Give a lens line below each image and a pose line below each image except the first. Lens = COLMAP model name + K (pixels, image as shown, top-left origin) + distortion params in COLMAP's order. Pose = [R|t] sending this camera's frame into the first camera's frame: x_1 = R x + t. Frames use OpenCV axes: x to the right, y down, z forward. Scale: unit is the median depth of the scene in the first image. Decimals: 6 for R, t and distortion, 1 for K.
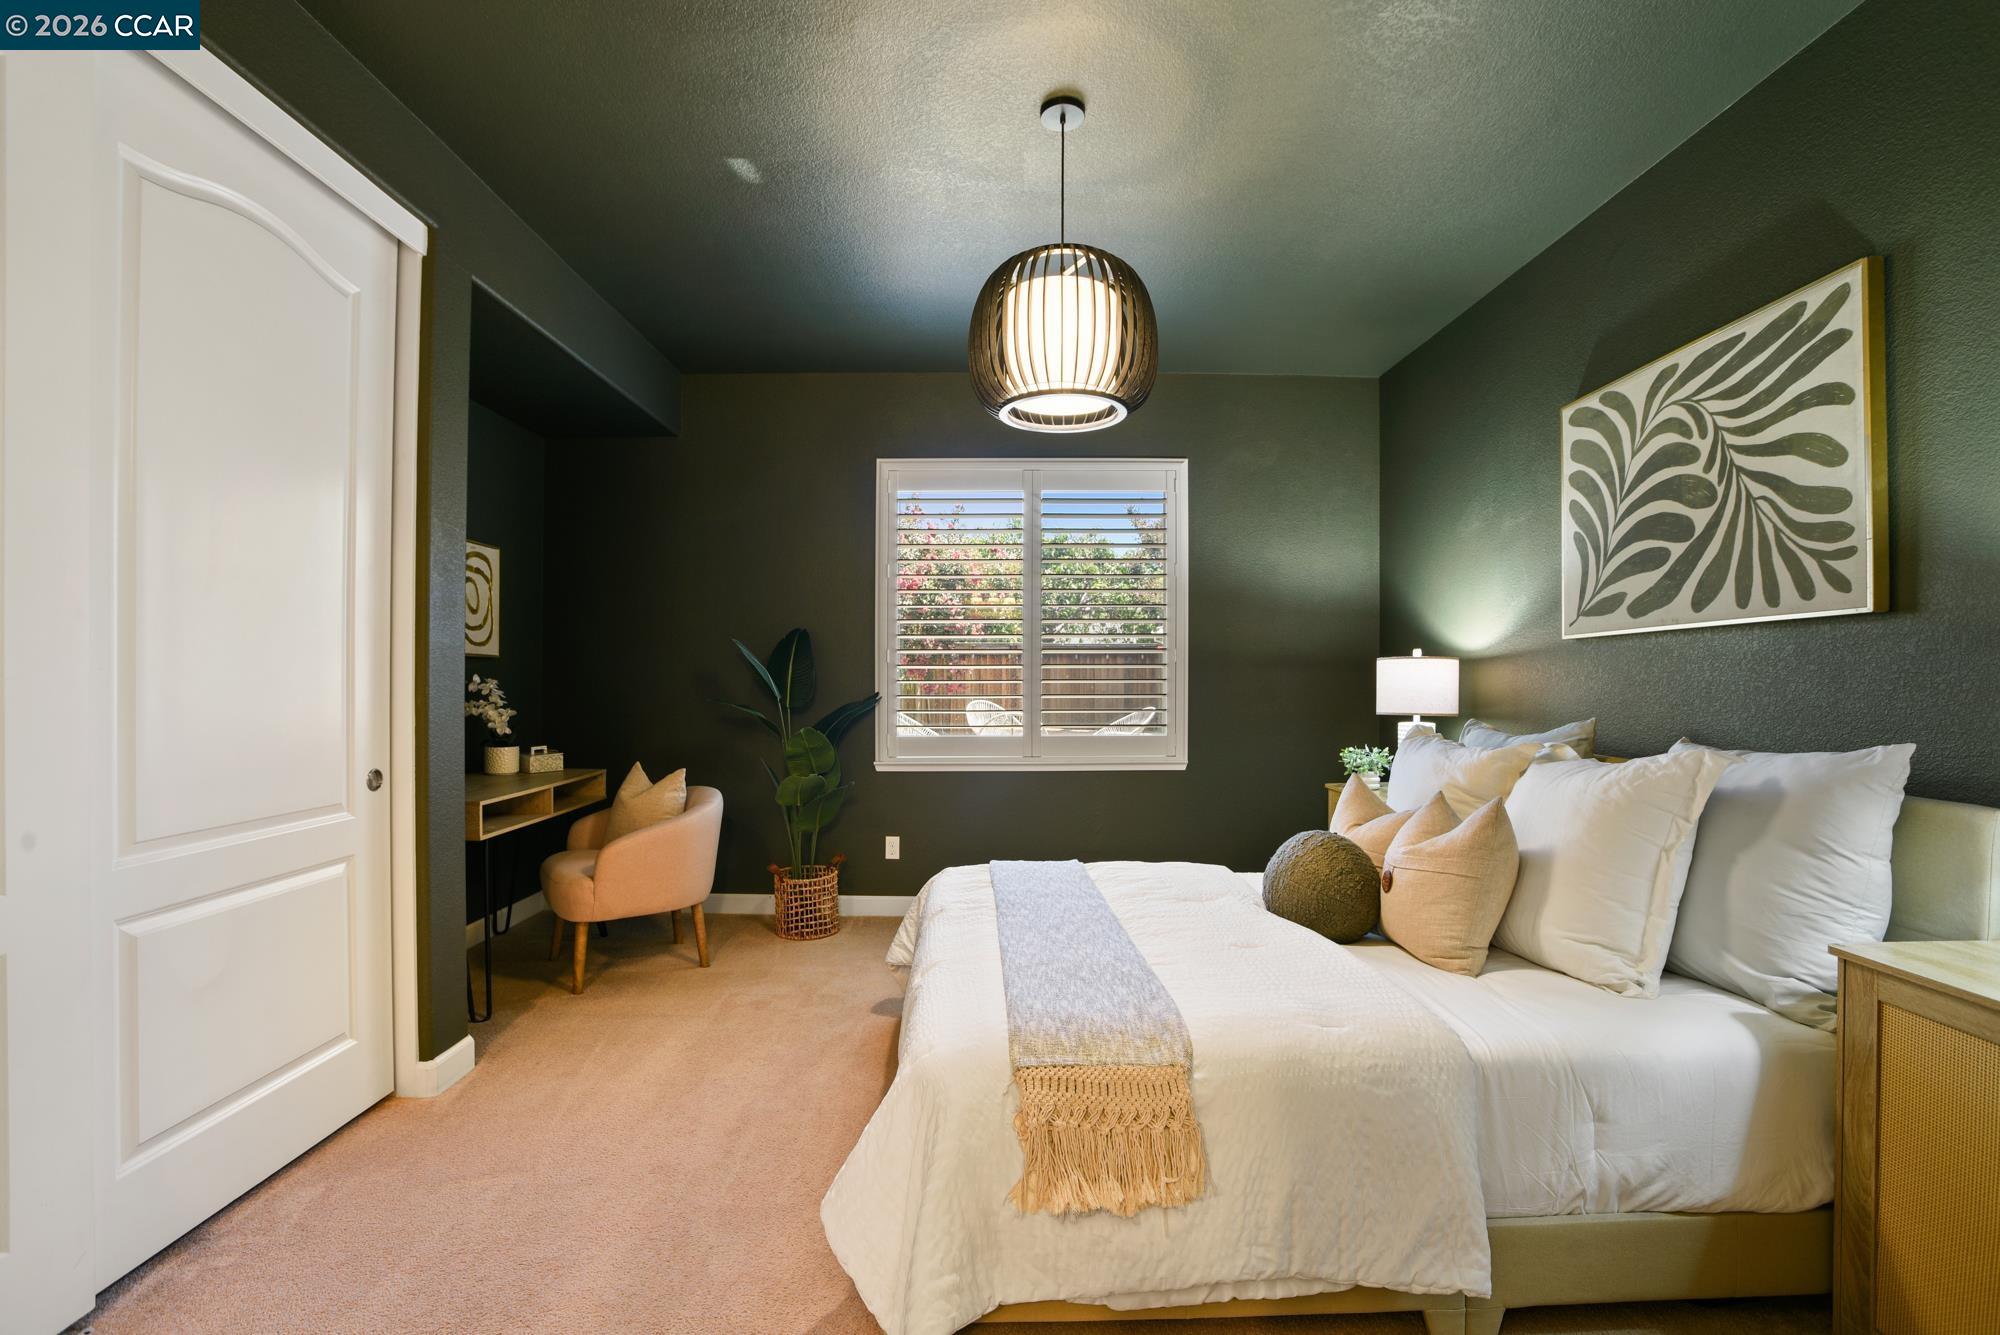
lens RADIAL K [[872.0, 0, 986.8], [0, 872.0, 677.3], [0, 0, 1]] dist [-0.051629, 0.029307]
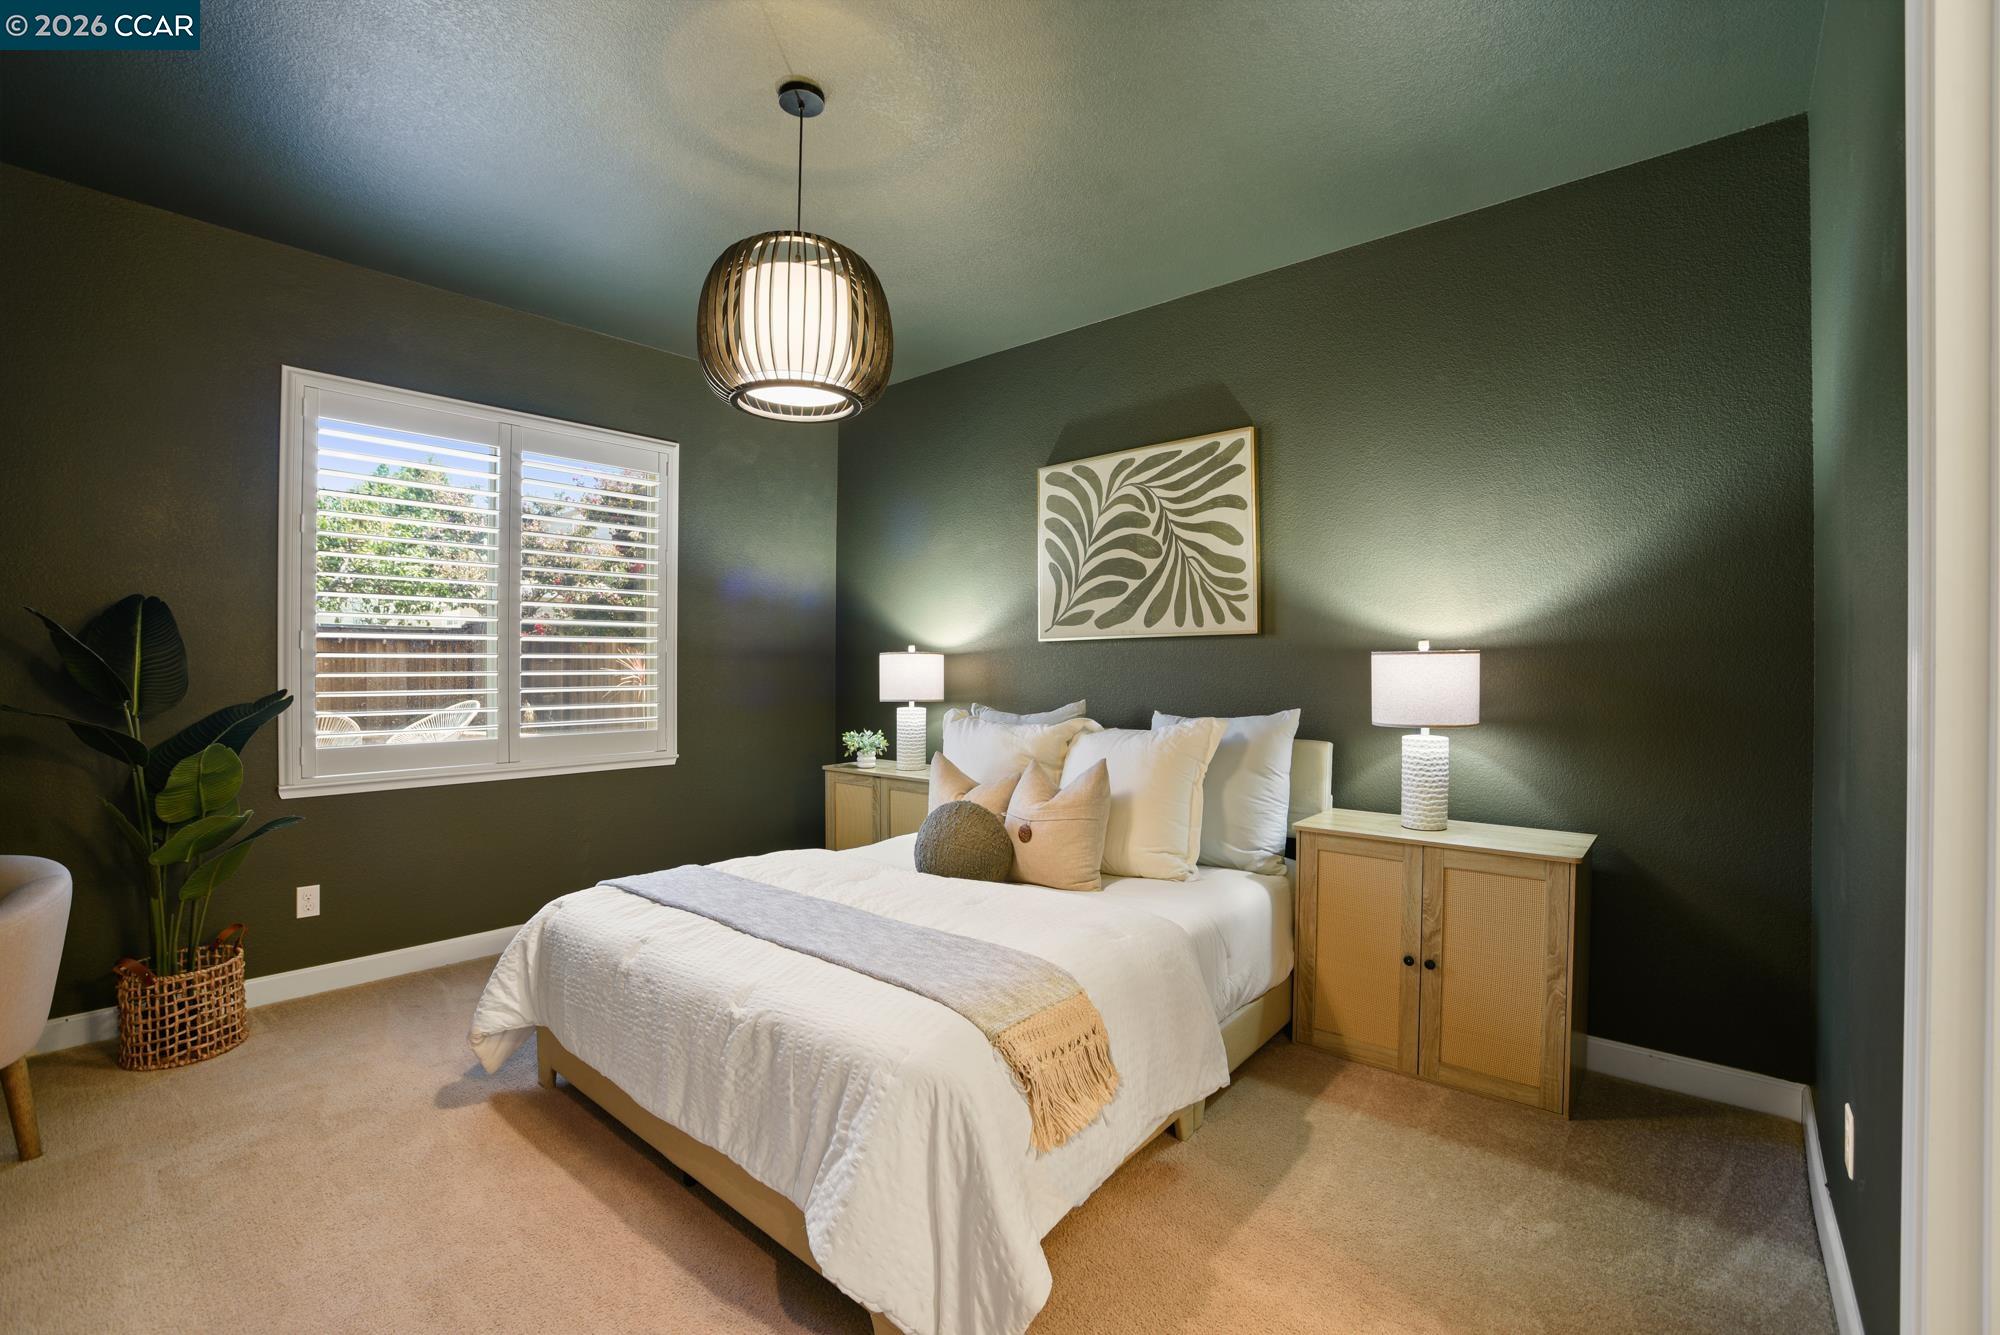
lens RADIAL K [[872.0, 0, 986.8], [0, 872.0, 677.3], [0, 0, 1]] dist [-0.051629, 0.029307]
pose [[0.669179, -0.007367, 0.743065, -0.481630], [-0.002525, 0.999923, 0.012188, -0.006109], [-0.743097, -0.010033, 0.669108, 0.178840]]
